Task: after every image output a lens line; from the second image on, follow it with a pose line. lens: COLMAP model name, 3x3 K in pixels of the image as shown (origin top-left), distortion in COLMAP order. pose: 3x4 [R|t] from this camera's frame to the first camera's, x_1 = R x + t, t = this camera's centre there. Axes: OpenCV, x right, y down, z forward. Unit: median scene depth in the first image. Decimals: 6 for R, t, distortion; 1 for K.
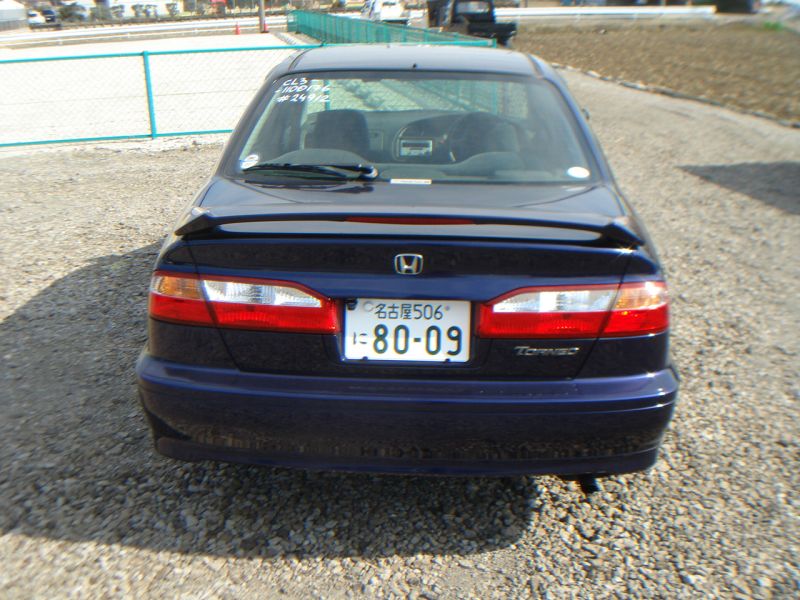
lens RADIAL K [[946.4, 0, 400.0], [0, 946.4, 300.0], [0, 0, 1]] dist [-0.174645, 0.041167]
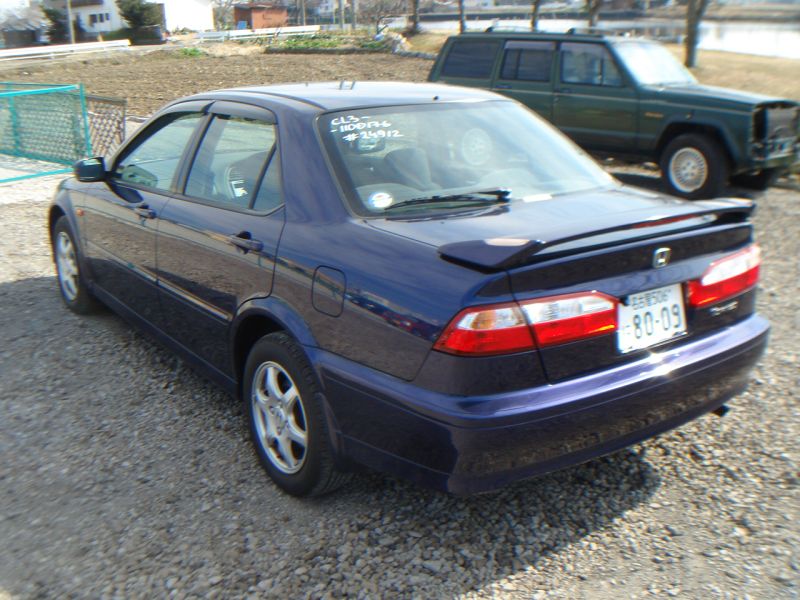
lens RADIAL K [[946.4, 0, 400.0], [0, 946.4, 300.0], [0, 0, 1]] dist [-0.174645, 0.041167]
pose [[0.780612, -0.184611, 0.597129, -0.874737], [0.205112, 0.978138, 0.034269, -0.085419], [-0.590402, 0.095728, 0.801413, 0.227139]]
